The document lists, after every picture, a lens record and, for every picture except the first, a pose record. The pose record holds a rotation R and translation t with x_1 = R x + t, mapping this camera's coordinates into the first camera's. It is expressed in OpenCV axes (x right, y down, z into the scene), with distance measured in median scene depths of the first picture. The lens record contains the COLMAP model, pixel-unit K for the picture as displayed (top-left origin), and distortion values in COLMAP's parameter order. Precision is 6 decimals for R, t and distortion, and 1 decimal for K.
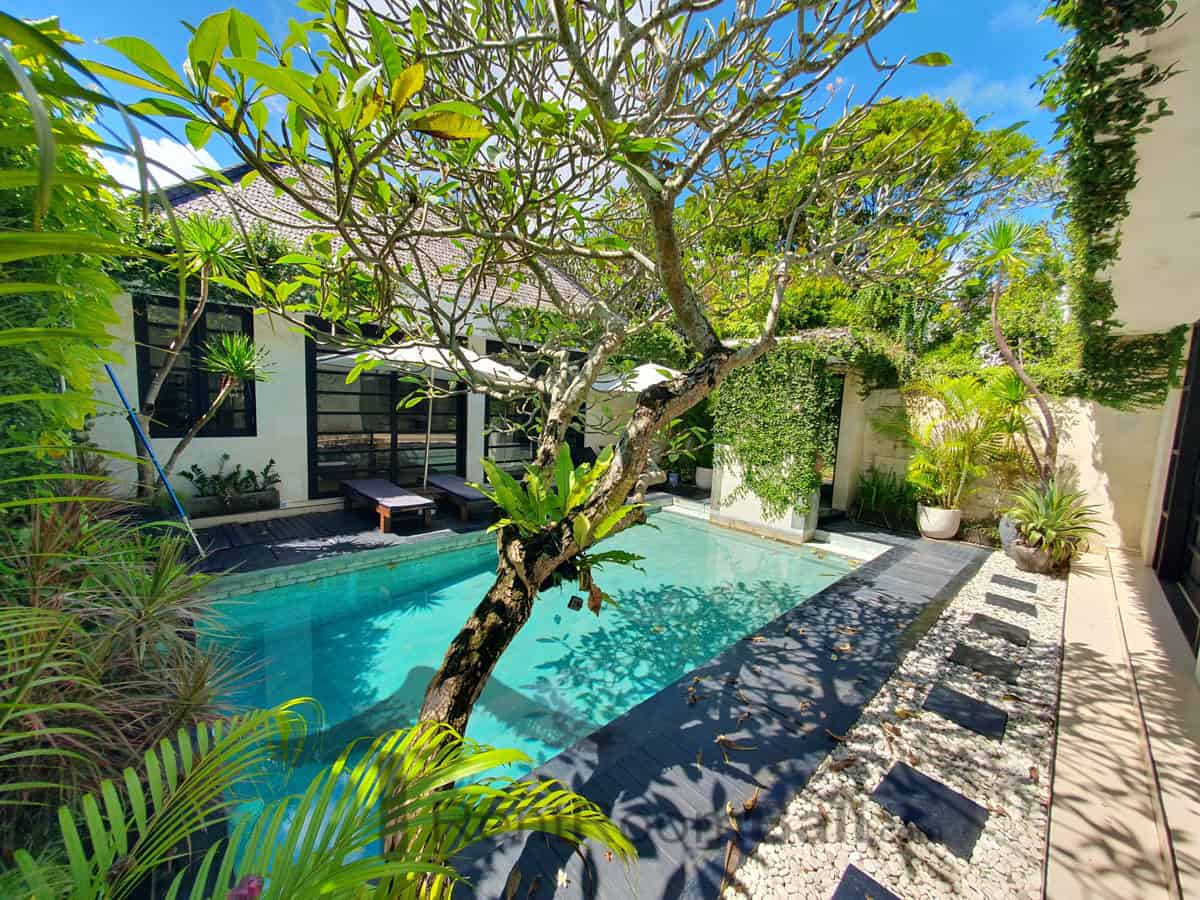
lens RADIAL K [[471.5, 0, 604.5], [0, 471.5, 448.5], [0, 0, 1]] dist [0.006278, 0.000148]
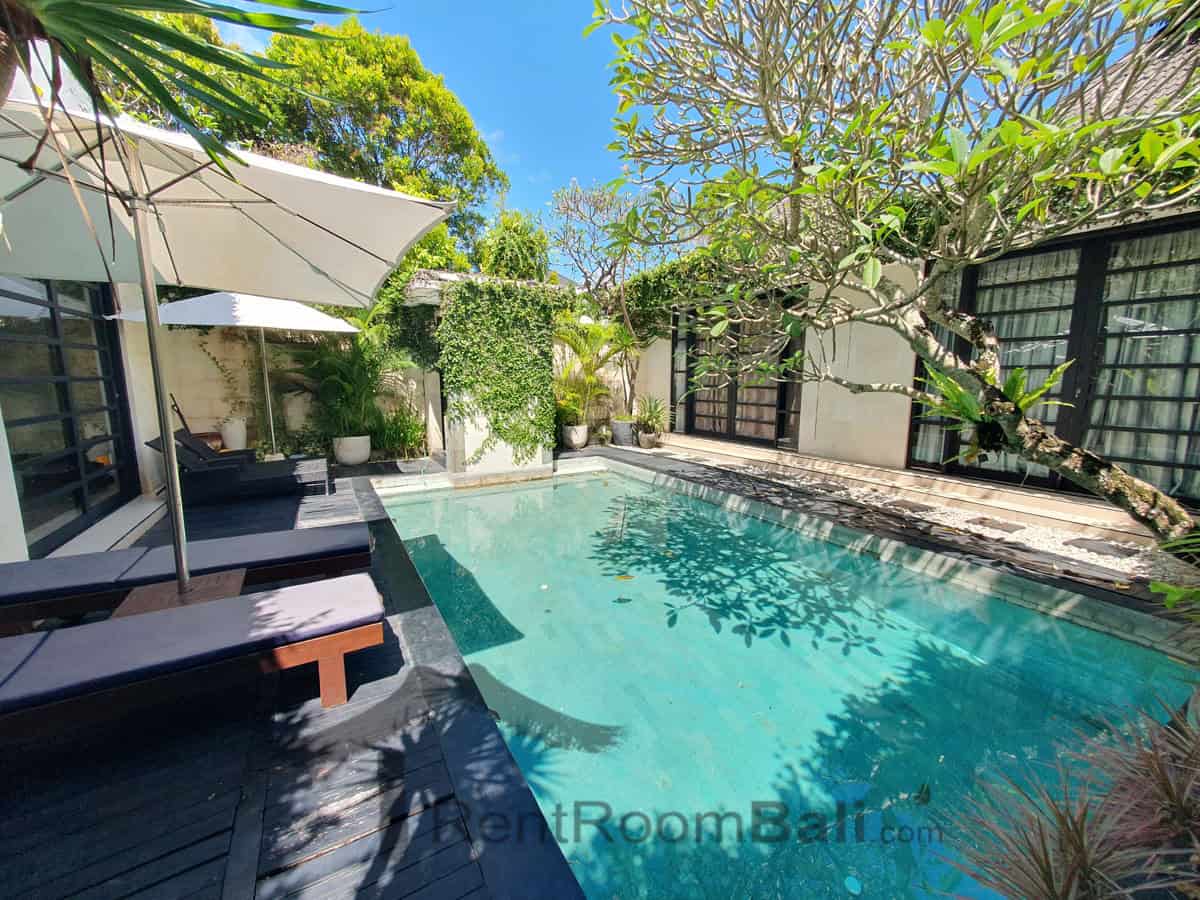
lens RADIAL K [[471.5, 0, 604.5], [0, 471.5, 448.5], [0, 0, 1]] dist [0.006278, 0.000148]
pose [[0.256664, -0.193097, 0.947015, -0.589915], [0.119178, 0.978684, 0.167254, -0.031466], [-0.959125, 0.069936, 0.274206, 0.562088]]
